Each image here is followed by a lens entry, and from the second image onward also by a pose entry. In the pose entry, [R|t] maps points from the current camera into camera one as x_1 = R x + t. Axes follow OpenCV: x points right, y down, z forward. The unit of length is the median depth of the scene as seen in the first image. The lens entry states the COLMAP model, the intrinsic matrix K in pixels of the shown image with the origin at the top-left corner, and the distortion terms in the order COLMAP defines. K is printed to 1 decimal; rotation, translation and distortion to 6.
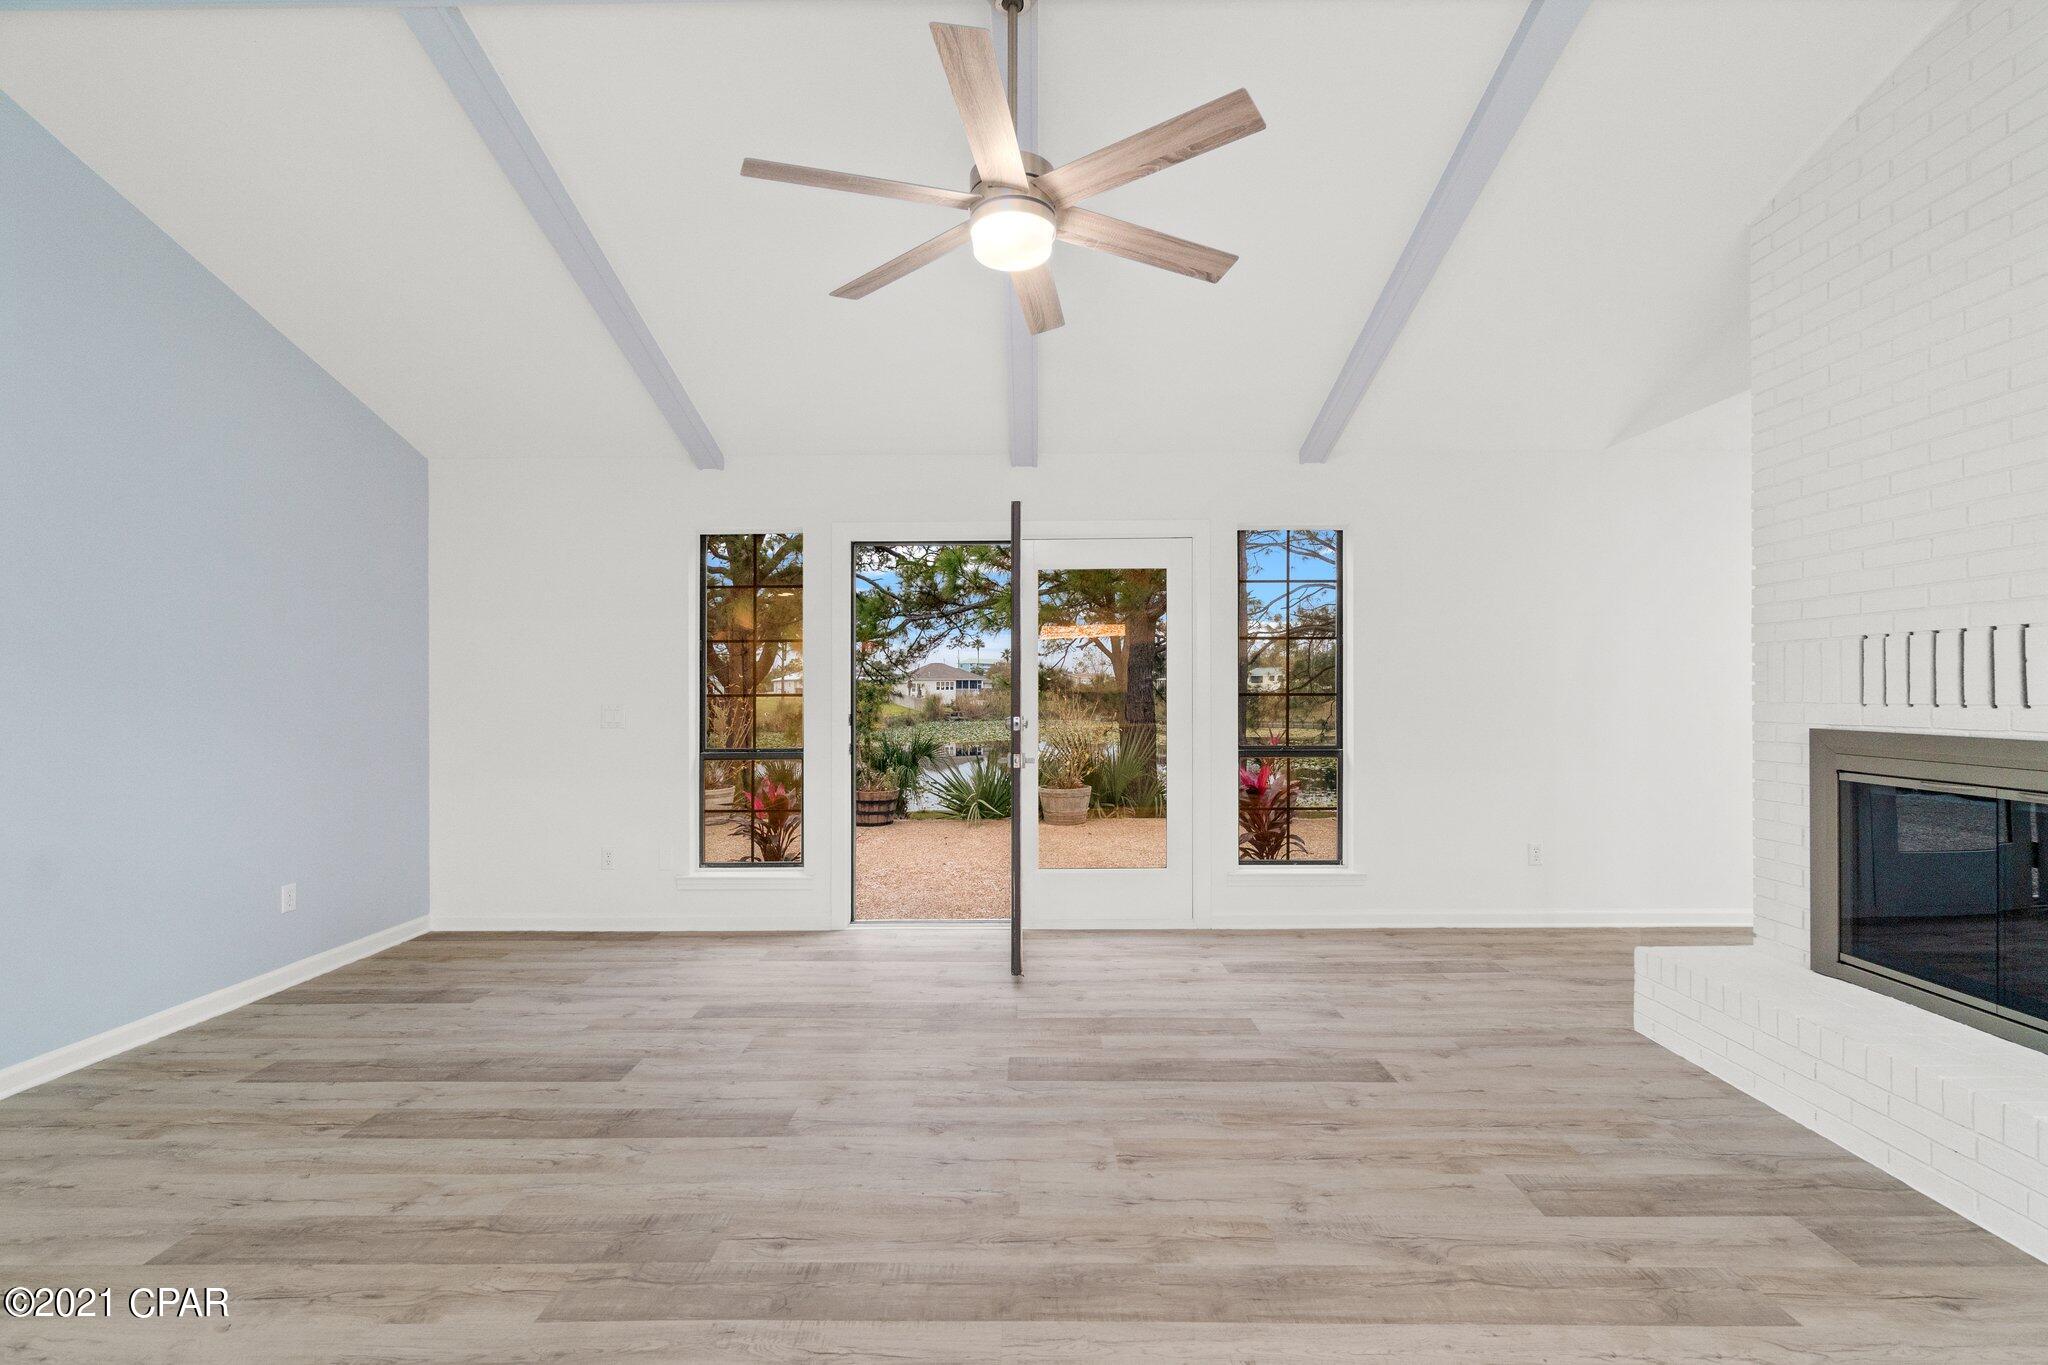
lens RADIAL K [[901.2, 0, 1039.8], [0, 901.2, 693.5], [0, 0, 1]] dist [-0.003511, -0.000245]
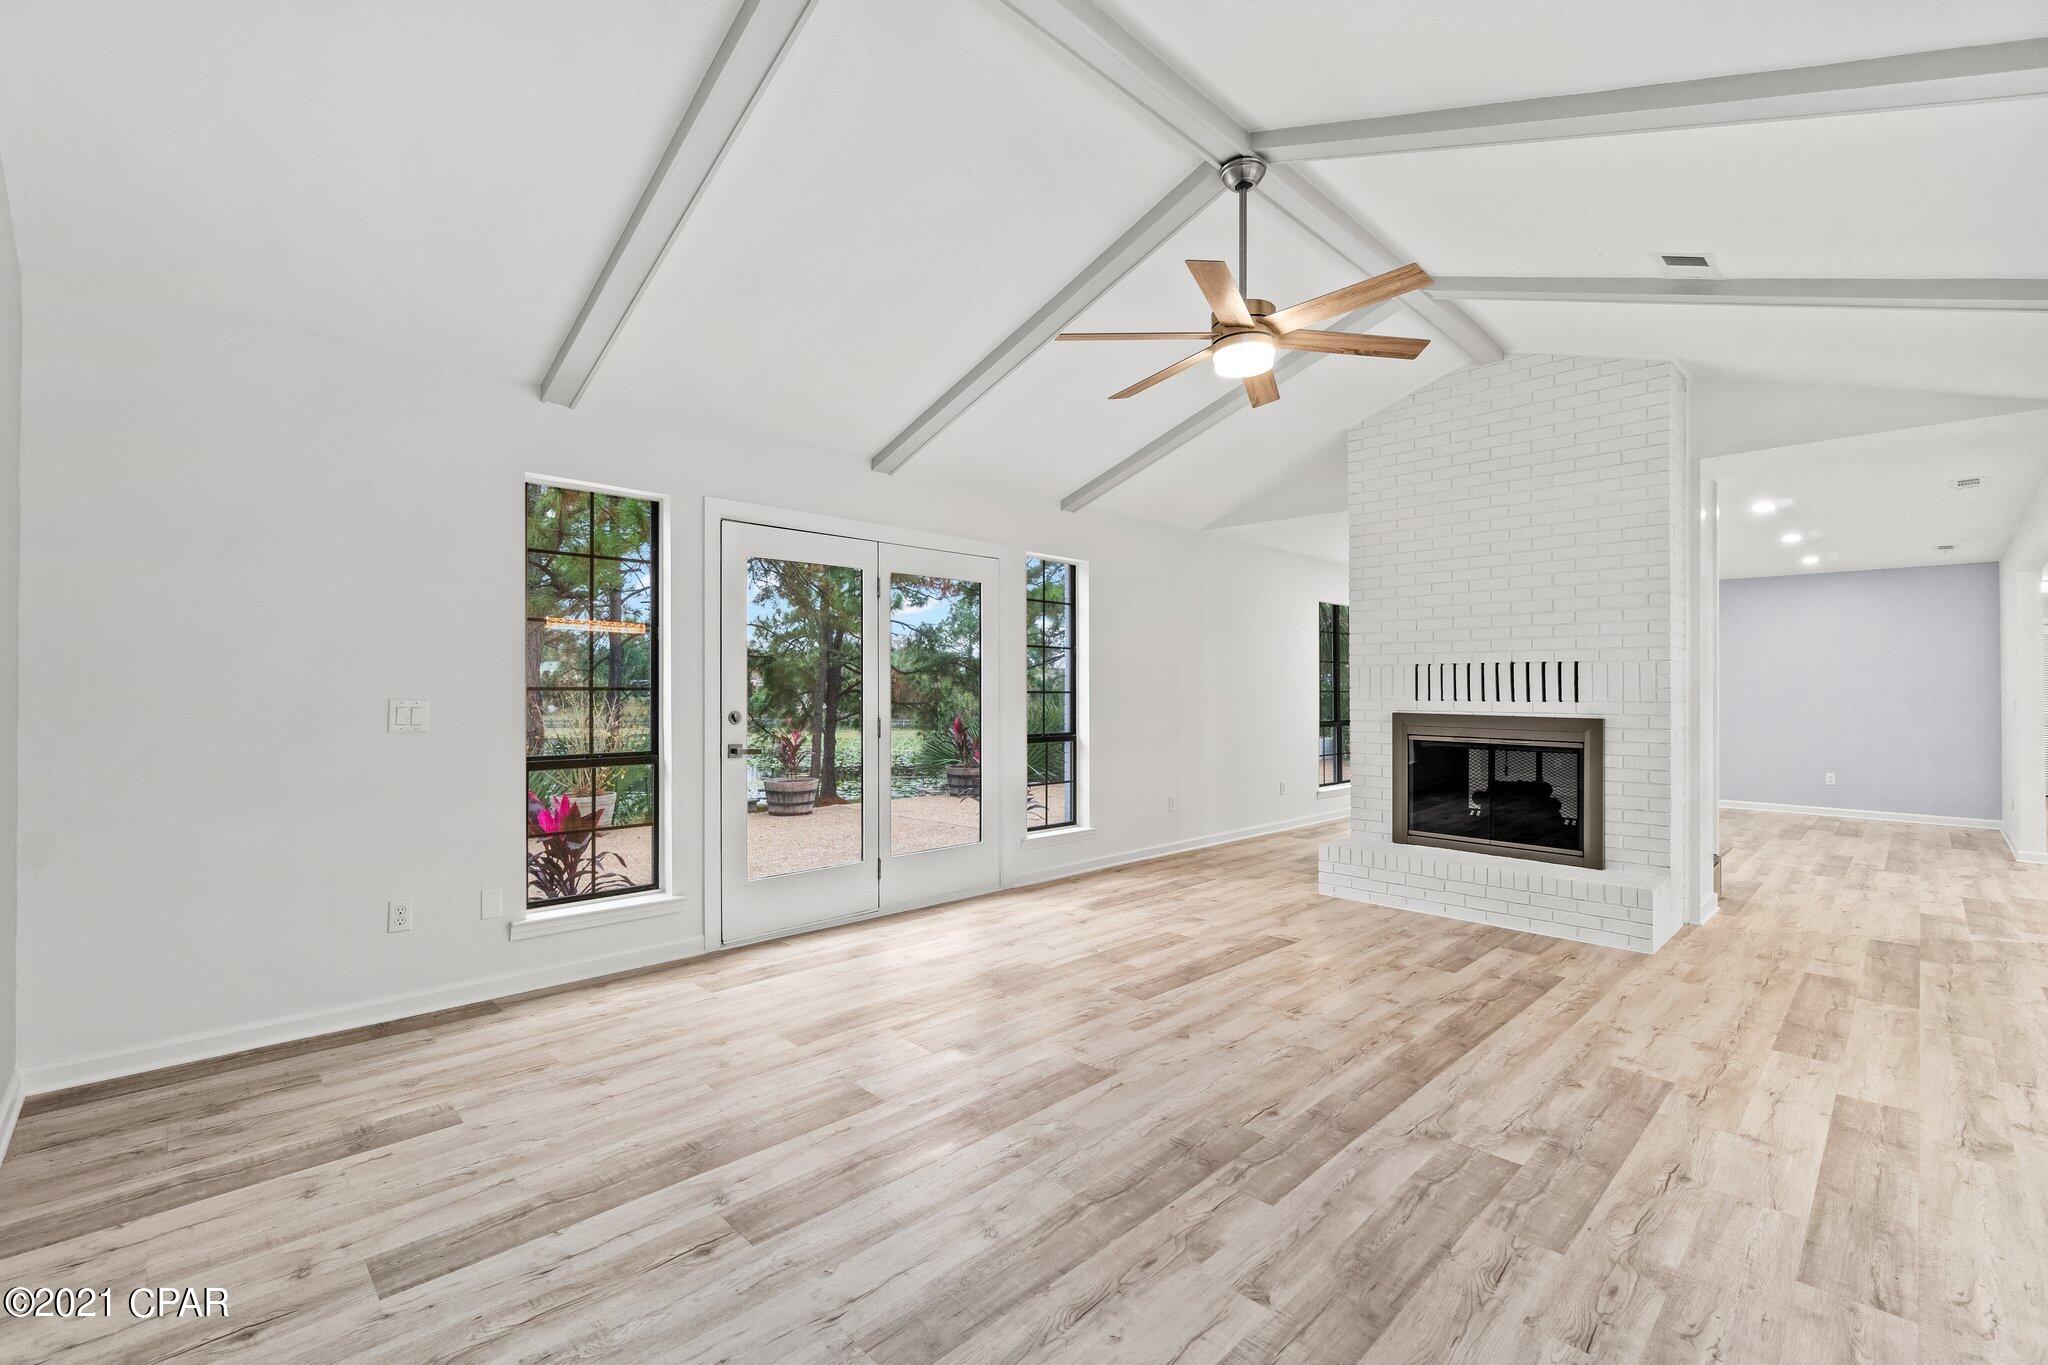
lens RADIAL K [[901.2, 0, 1039.8], [0, 901.2, 693.5], [0, 0, 1]] dist [-0.003511, -0.000245]
pose [[0.697930, 0.005482, 0.716145, -1.021375], [-0.008264, 0.999966, 0.000399, 0.005636], [-0.716119, -0.006197, 0.697951, 0.234488]]
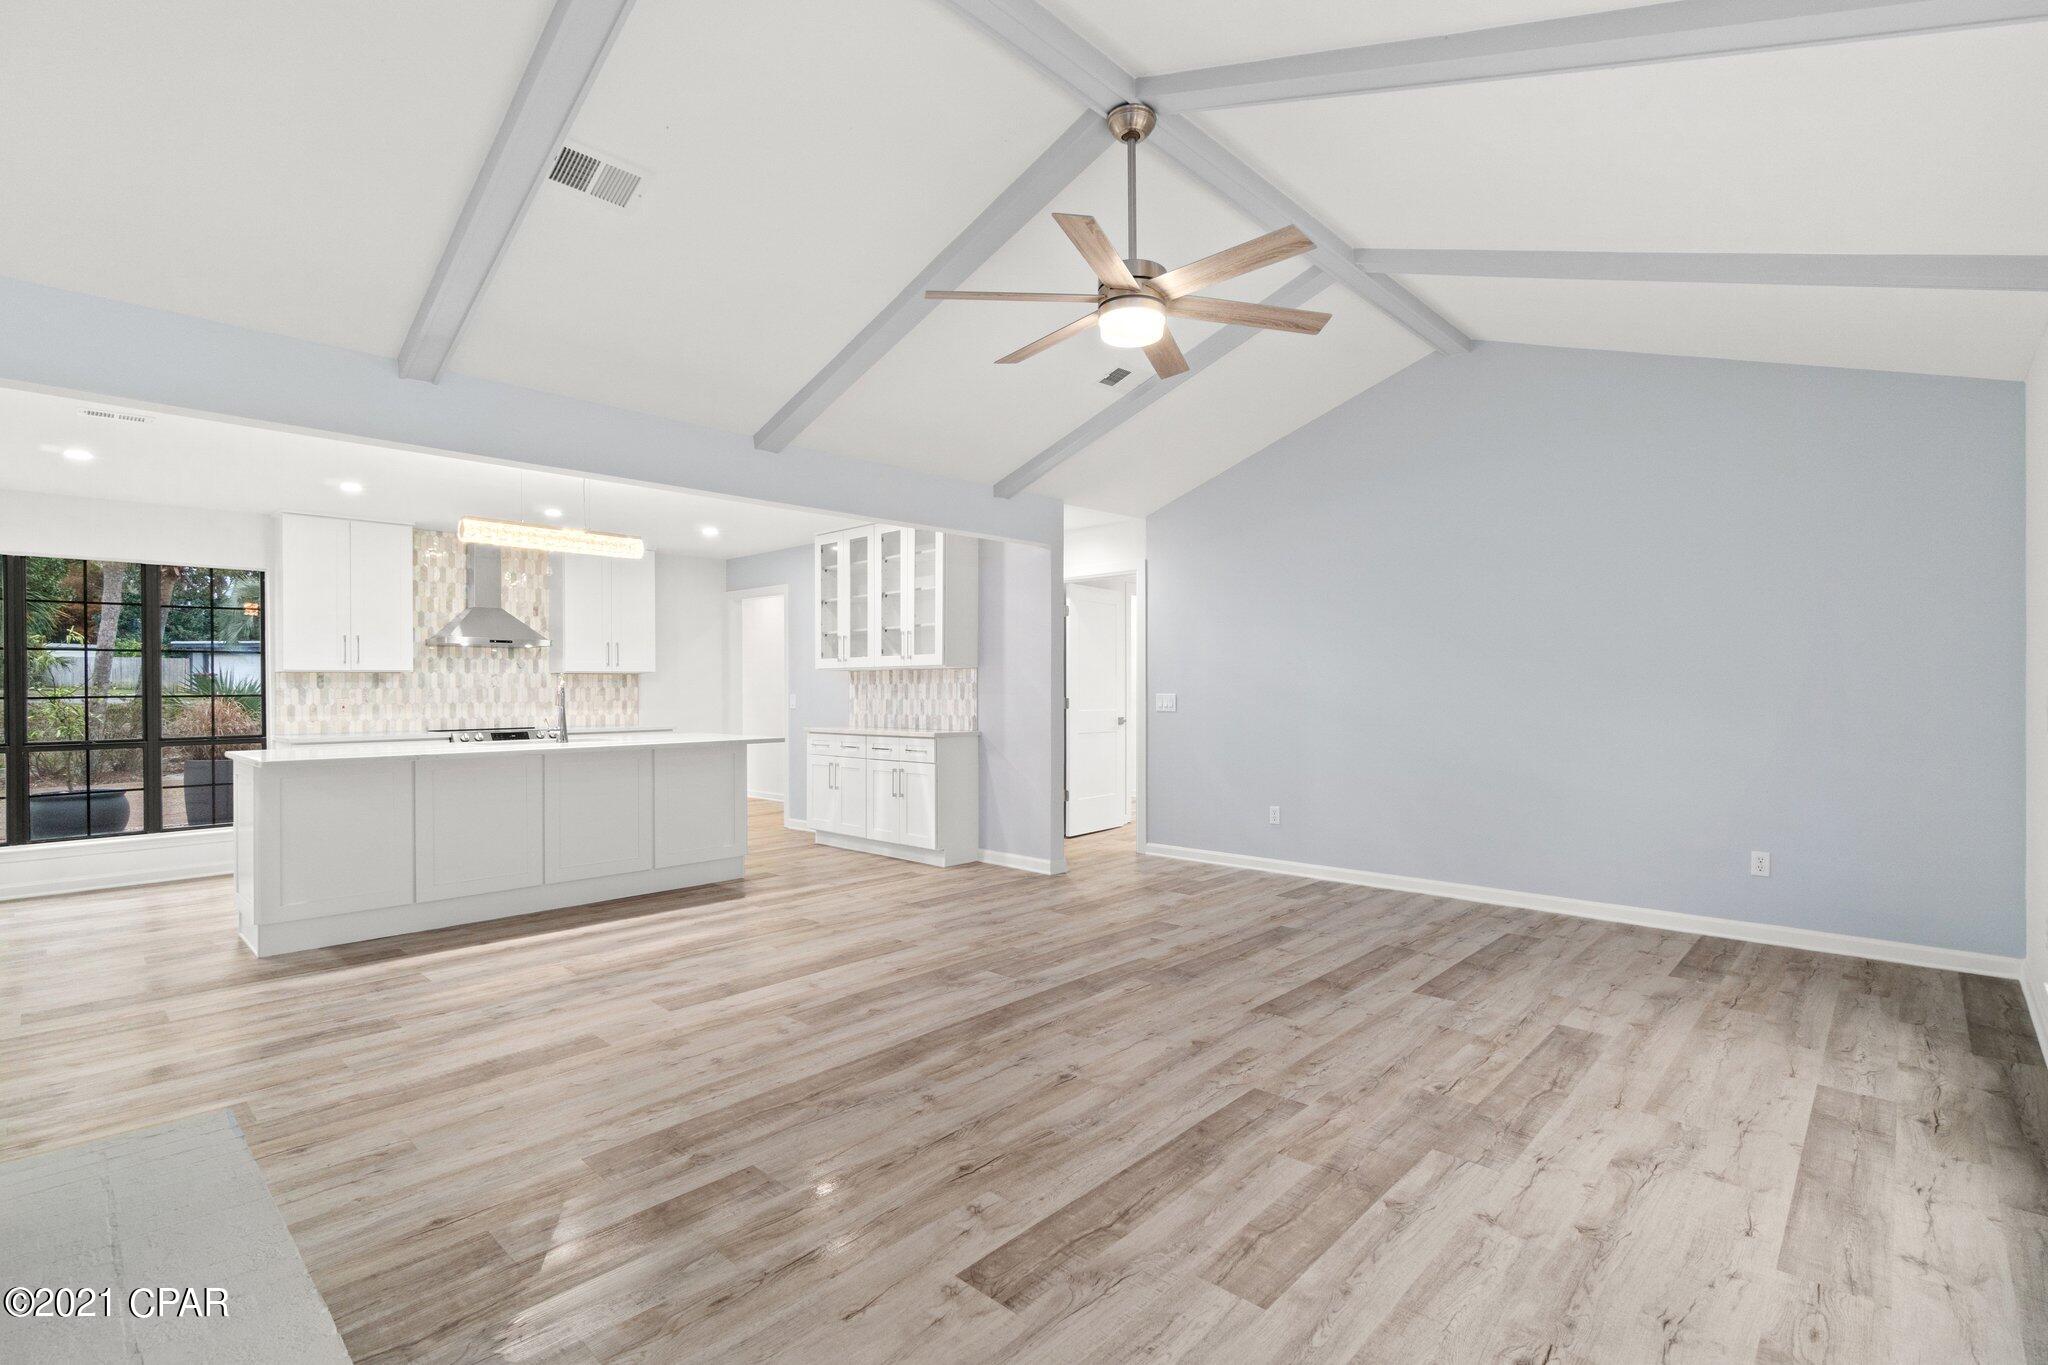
lens RADIAL K [[921.0, 0, 1010.2], [0, 921.0, 690.9], [0, 0, 1]] dist [-0.000628, -0.000728]
pose [[-0.700998, 0.009646, -0.713098, 0.846696], [0.007228, 0.999953, 0.006421, -0.006253], [0.713127, -0.000653, -0.701035, 1.497673]]
